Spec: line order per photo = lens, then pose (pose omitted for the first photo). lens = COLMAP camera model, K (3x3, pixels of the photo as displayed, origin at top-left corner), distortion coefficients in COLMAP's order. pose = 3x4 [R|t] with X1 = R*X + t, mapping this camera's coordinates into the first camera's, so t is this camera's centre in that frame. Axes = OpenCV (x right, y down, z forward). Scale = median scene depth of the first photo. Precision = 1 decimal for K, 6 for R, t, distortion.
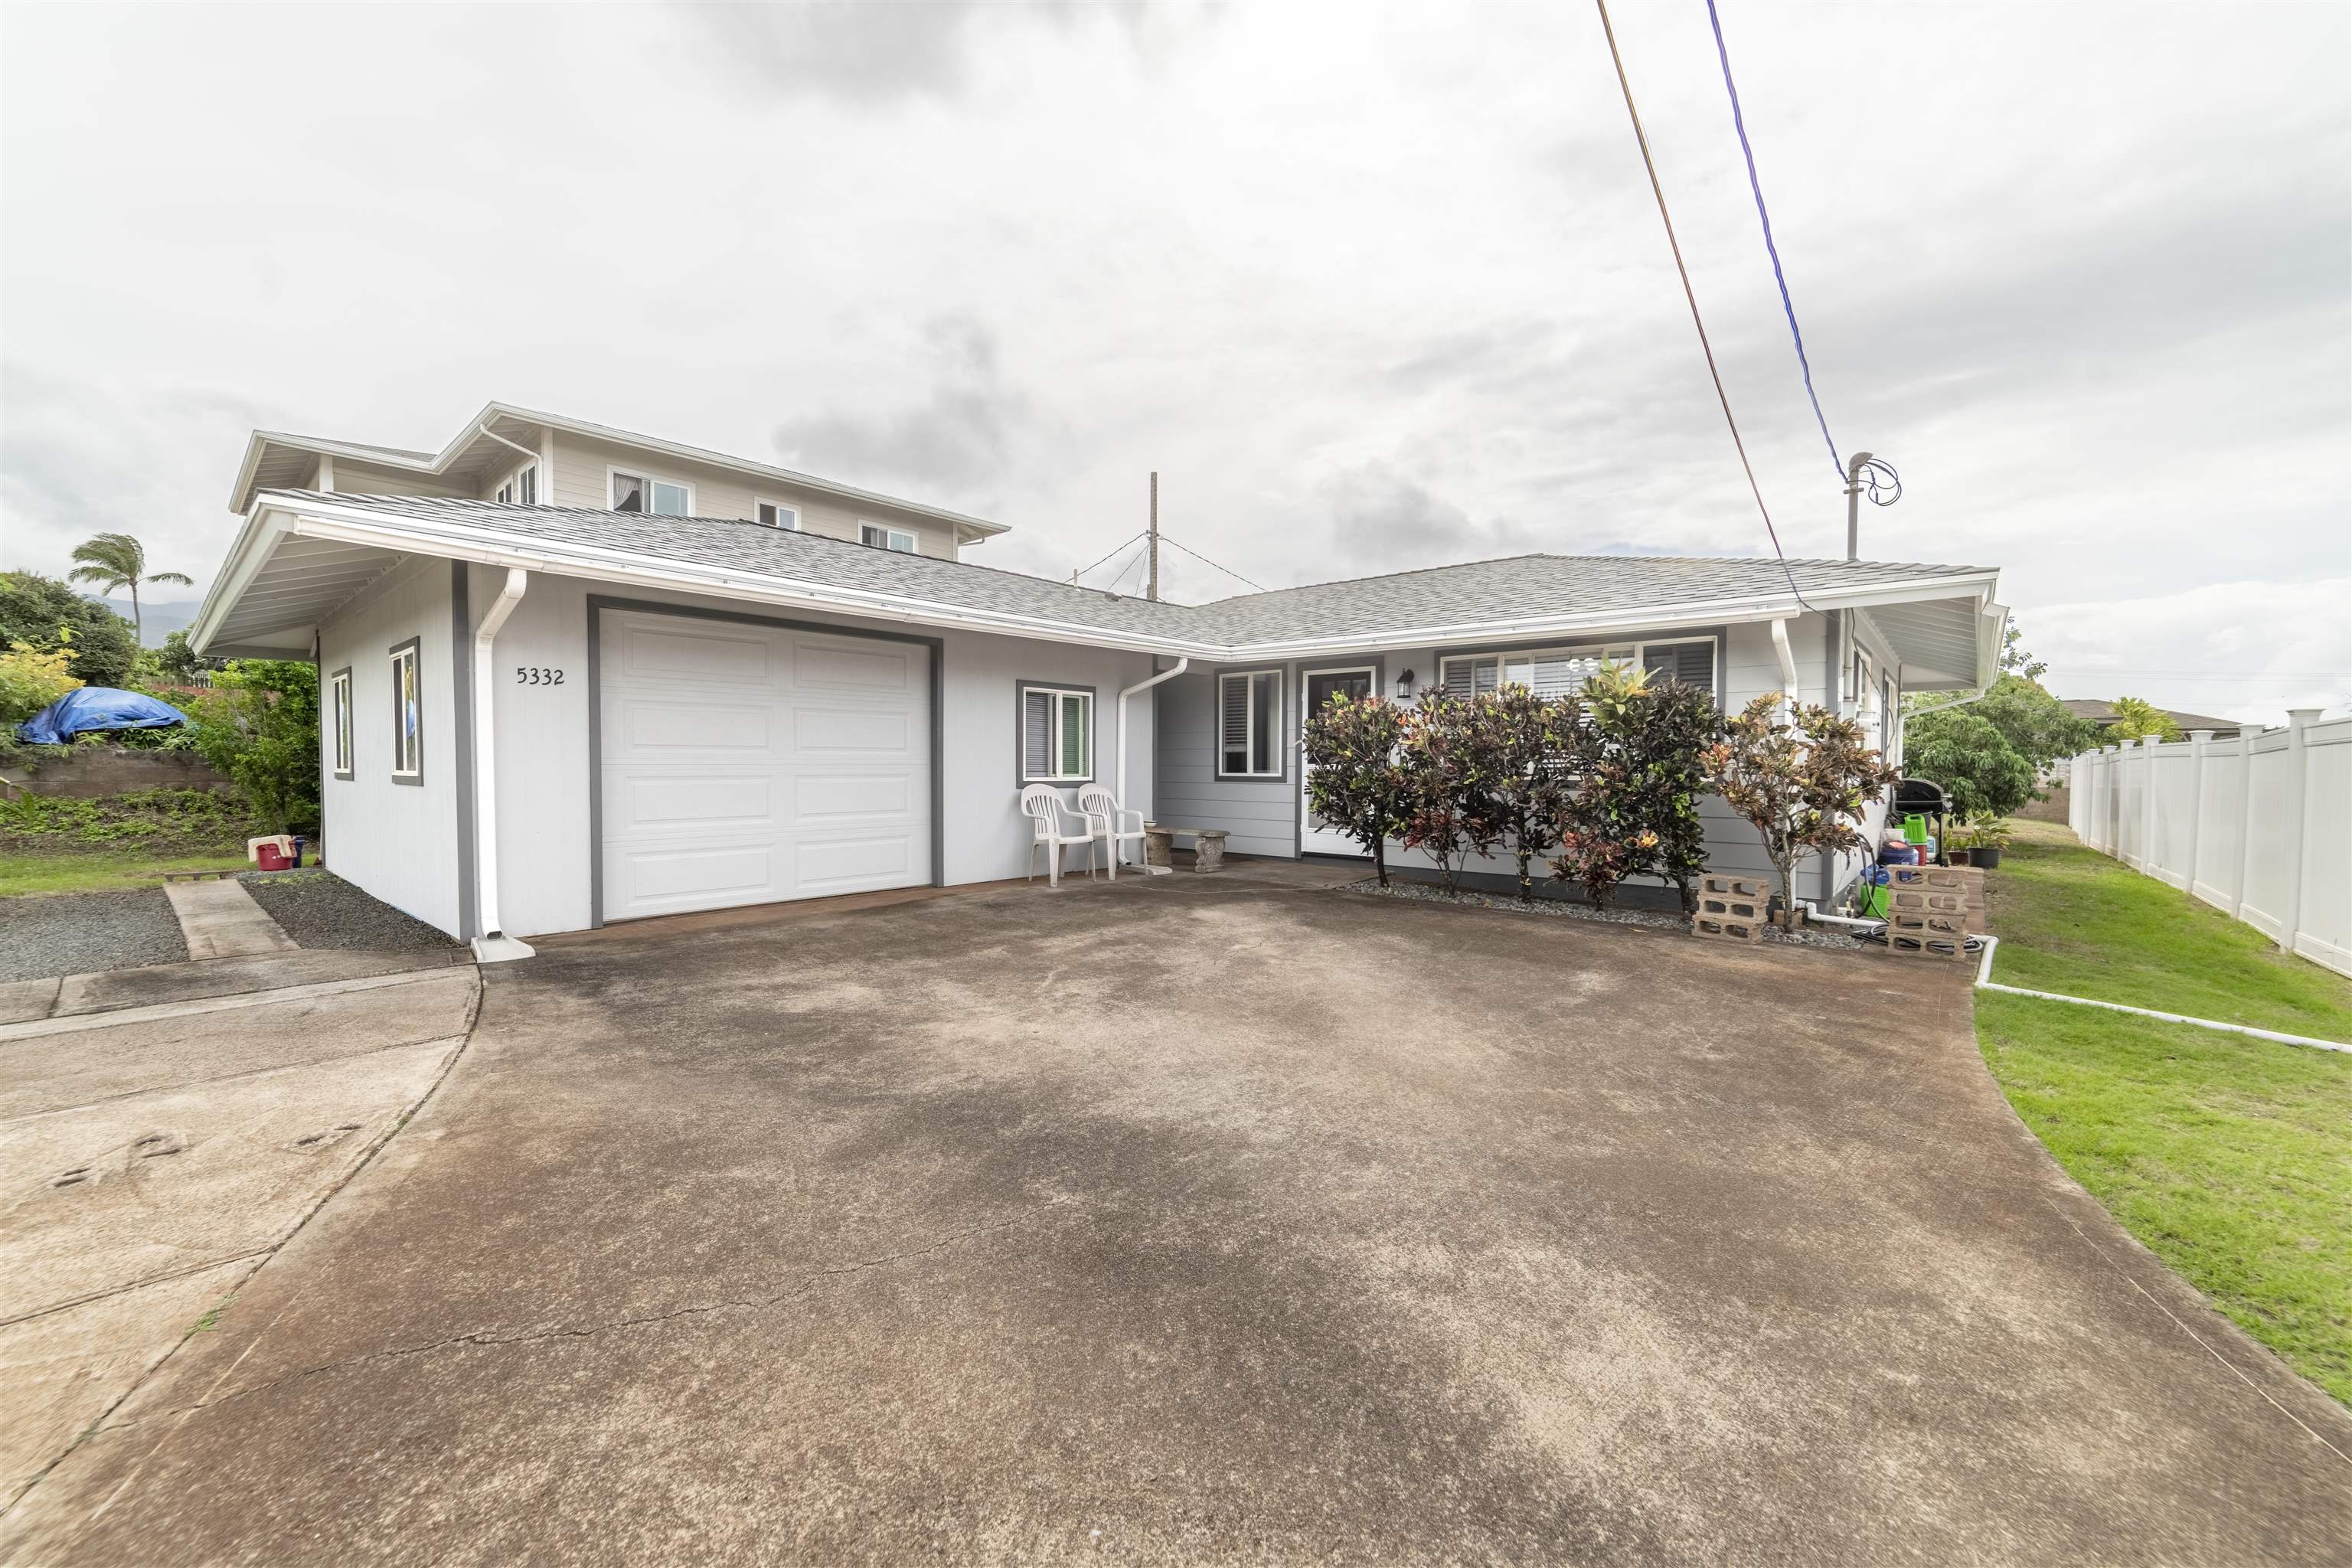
lens RADIAL K [[906.1, 0, 1166.9], [0, 906.1, 792.6], [0, 0, 1]] dist [-0.003543, -0.000015]
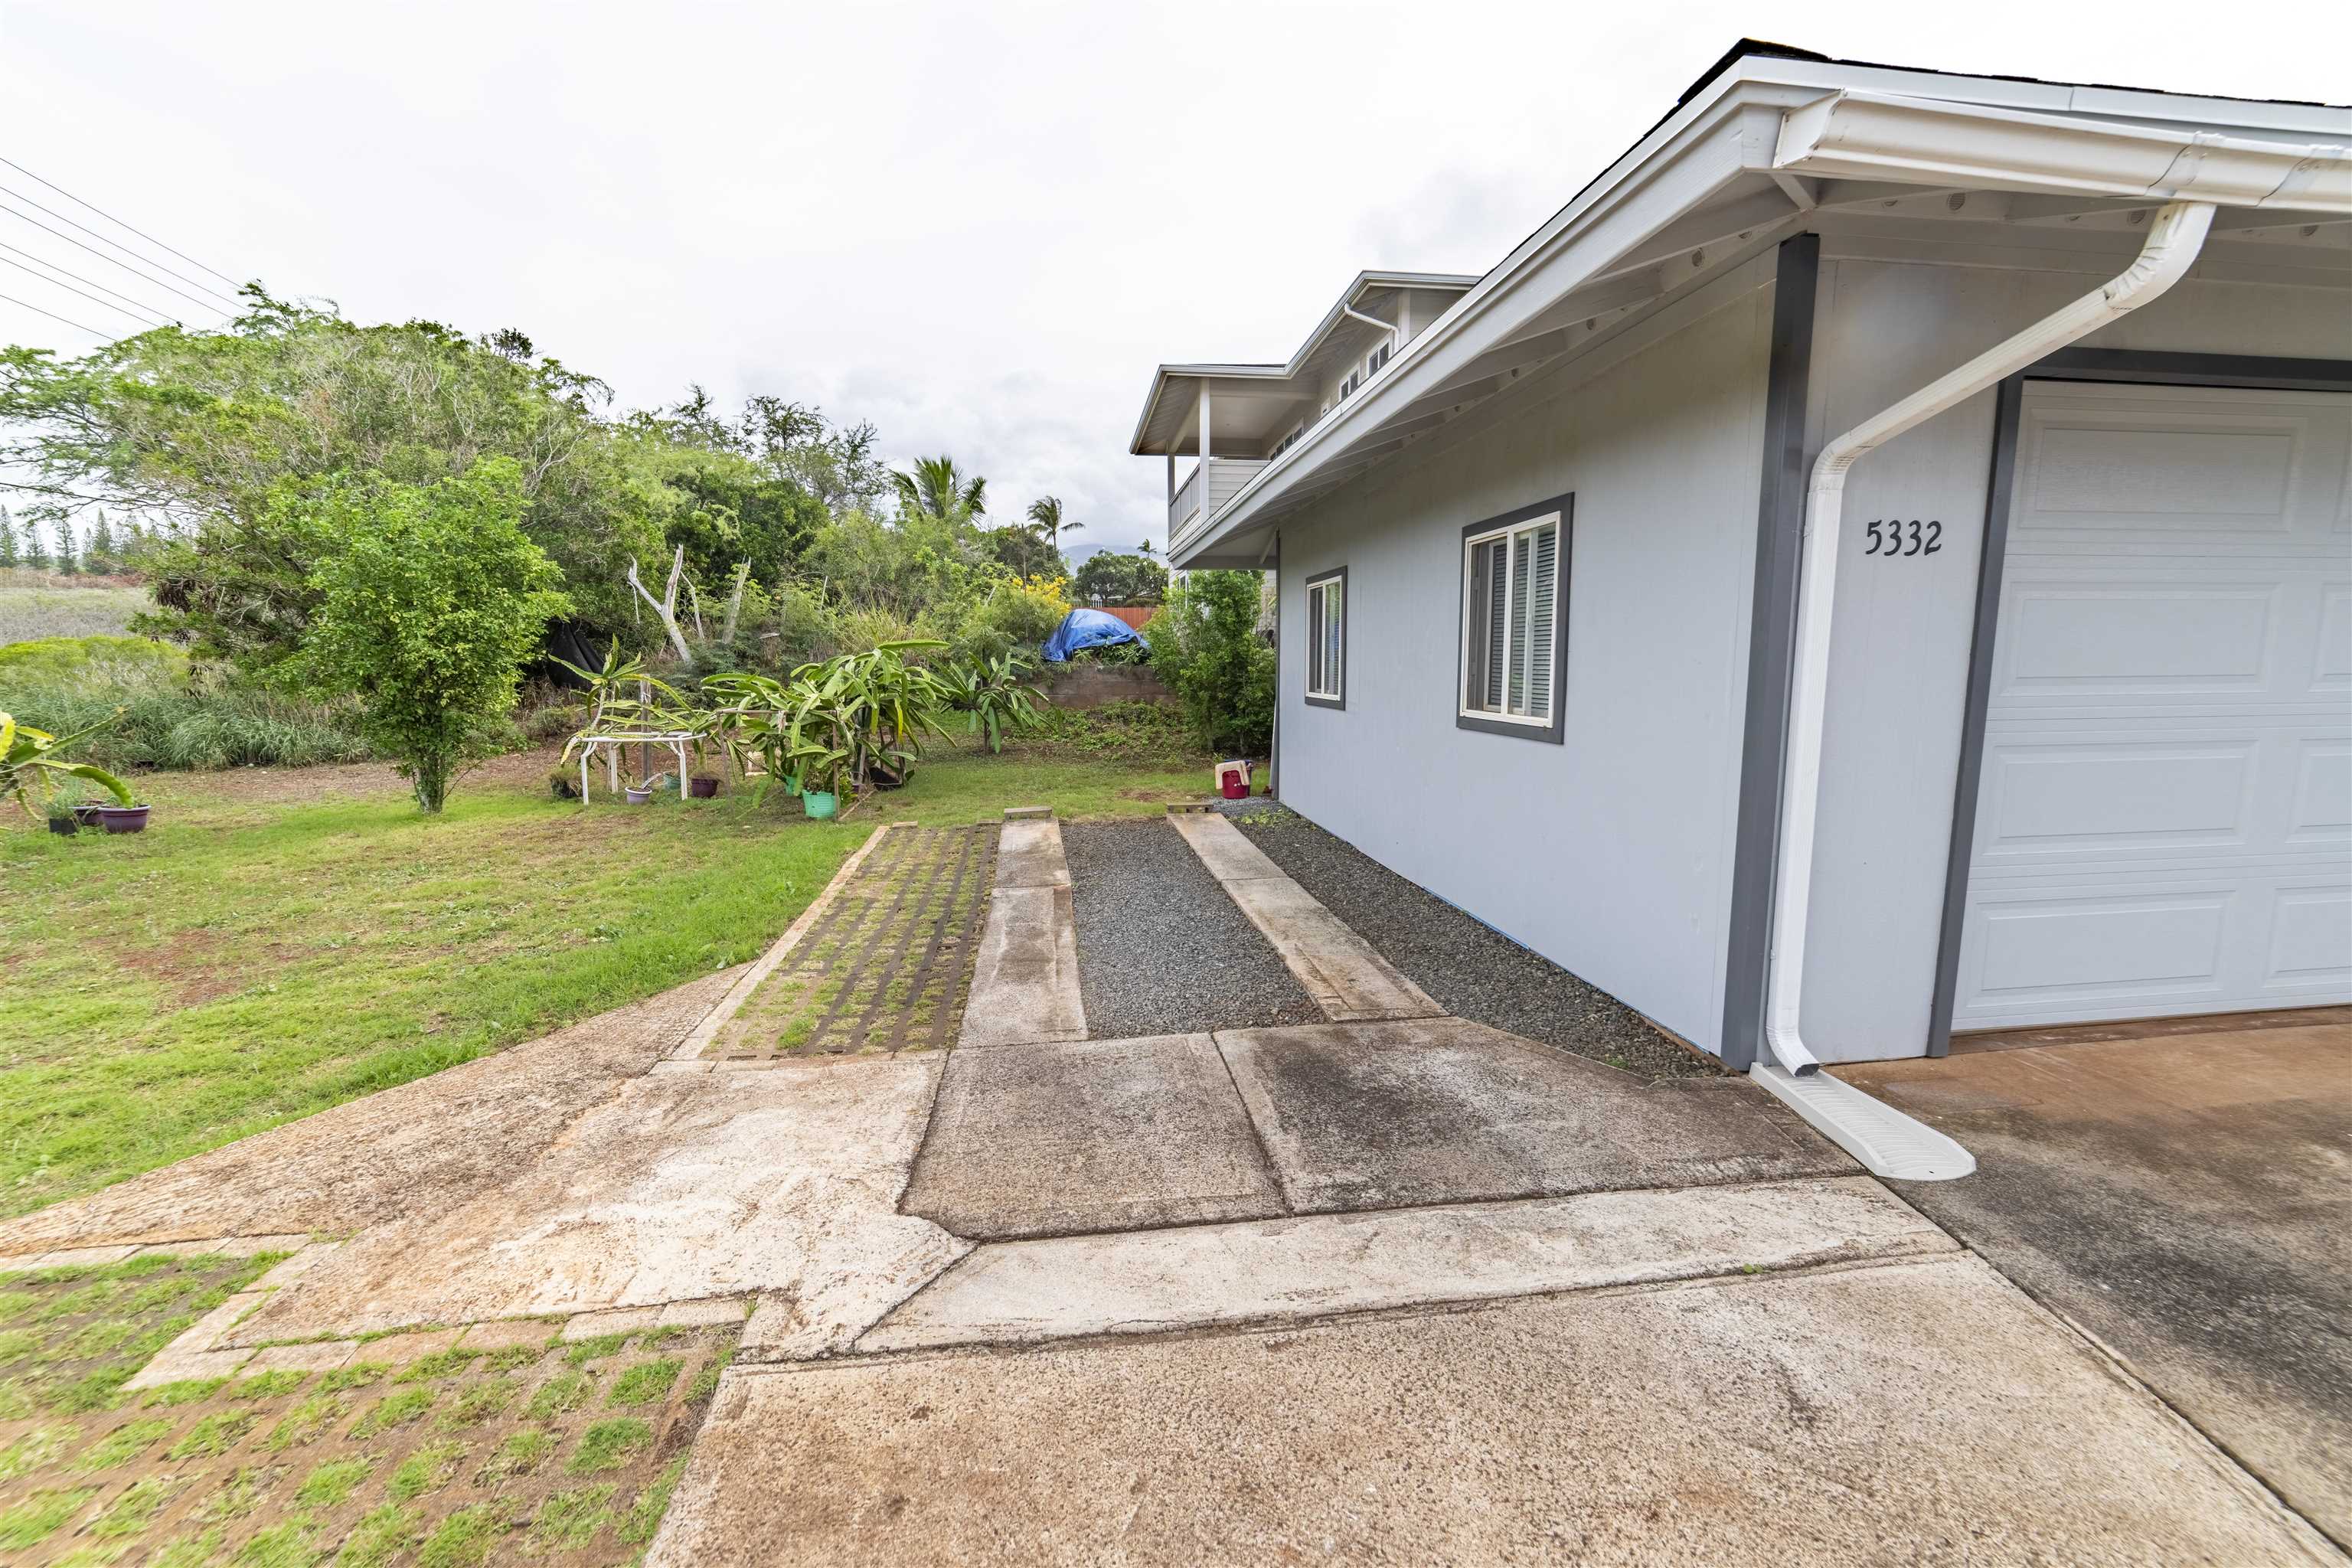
lens RADIAL K [[906.1, 0, 1172.2], [0, 906.1, 779.0], [0, 0, 1]] dist [-0.003543, -0.000015]
pose [[0.756817, 0.076635, -0.649119, -0.366154], [-0.010742, 0.994427, 0.104879, -0.026822], [0.653539, -0.072401, 0.753422, 0.214159]]
